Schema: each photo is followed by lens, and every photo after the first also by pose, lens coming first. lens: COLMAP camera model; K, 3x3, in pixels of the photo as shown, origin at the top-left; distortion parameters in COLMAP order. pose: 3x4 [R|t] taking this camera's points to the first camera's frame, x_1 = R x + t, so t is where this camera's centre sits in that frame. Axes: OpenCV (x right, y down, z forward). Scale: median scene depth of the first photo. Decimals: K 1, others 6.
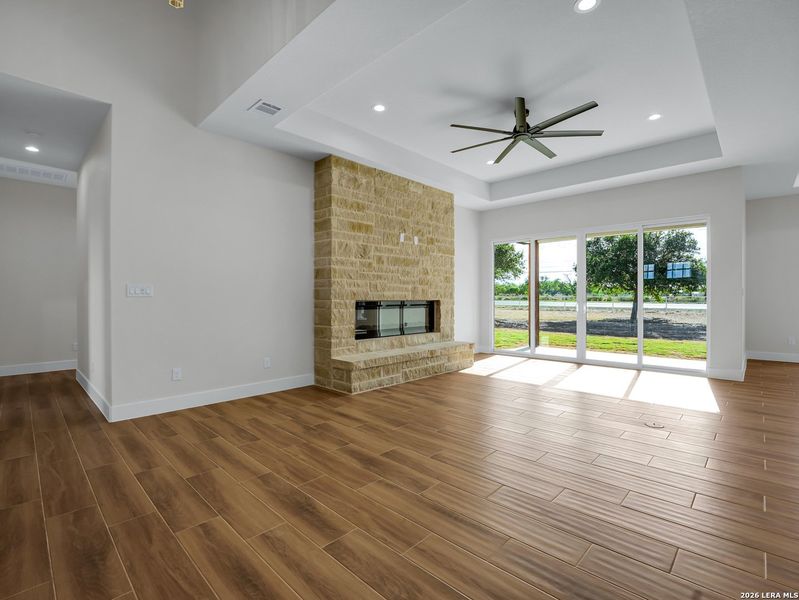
lens RADIAL K [[380.0, 0, 397.5], [0, 380.0, 301.2], [0, 0, 1]] dist [-0.019212, 0.000884]
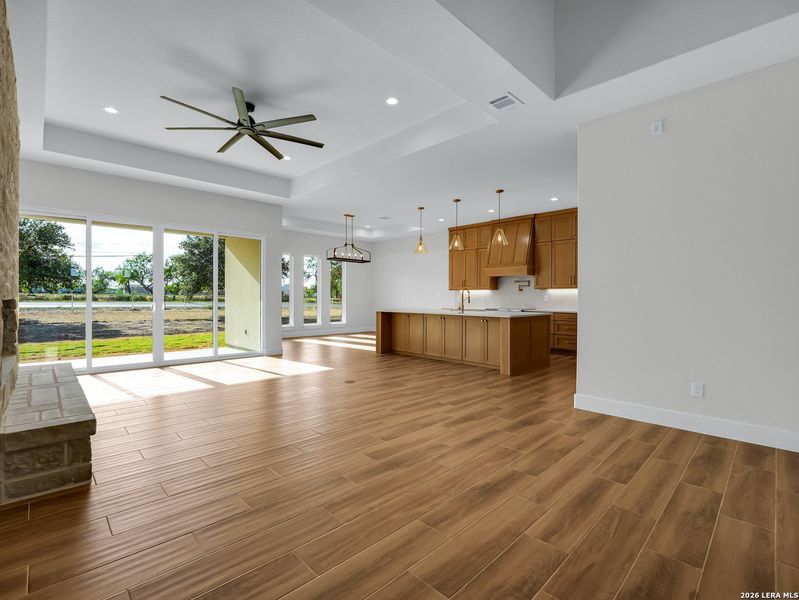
lens RADIAL K [[380.0, 0, 402.4], [0, 380.0, 298.2], [0, 0, 1]] dist [-0.019212, 0.000884]
pose [[0.016011, -0.000311, 0.999872, -0.498886], [0.002262, 0.999997, 0.000274, -0.002434], [-0.999869, 0.002257, 0.016012, 0.456600]]
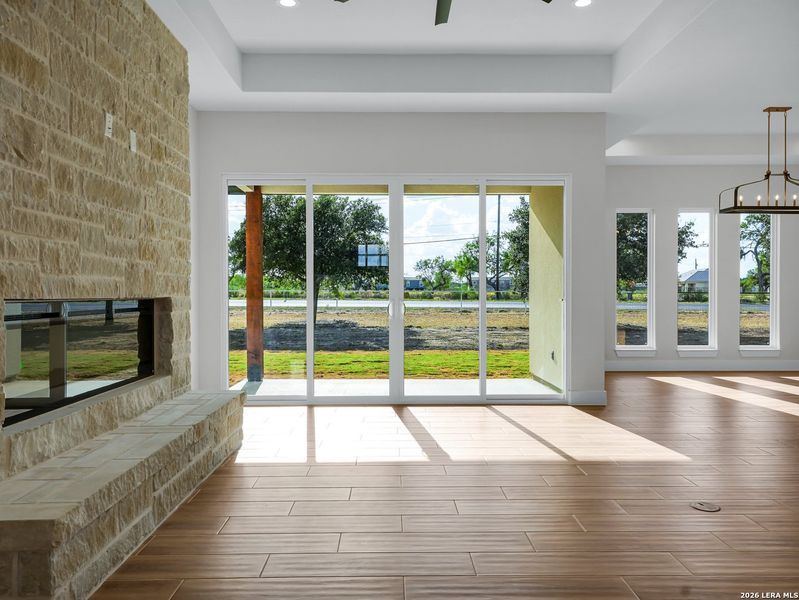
lens RADIAL K [[609.0, 0, 398.1], [0, 609.0, 295.6], [0, 0, 1]] dist [0.035194, -0.003391]
pose [[0.702501, -0.002227, 0.711679, -0.214939], [0.005064, 0.999985, -0.001870, -0.002435], [-0.711664, 0.004918, 0.702502, 0.395452]]
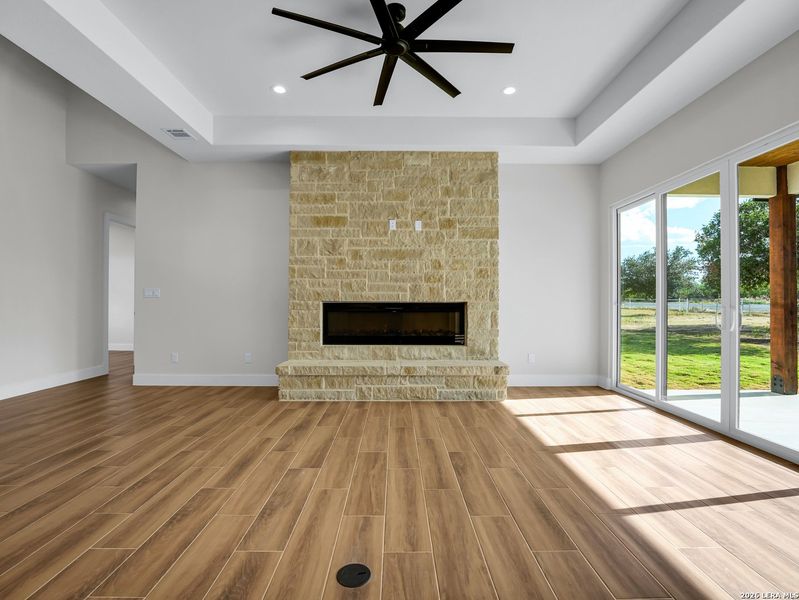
lens RADIAL K [[398.6, 0, 396.1], [0, 398.6, 298.6], [0, 0, 1]] dist [-0.012989, -0.000075]
pose [[0.701121, -0.003880, -0.713032, 0.634185], [-0.008136, 0.999877, -0.013441, 0.002508], [0.712996, 0.015225, 0.701003, 0.411156]]
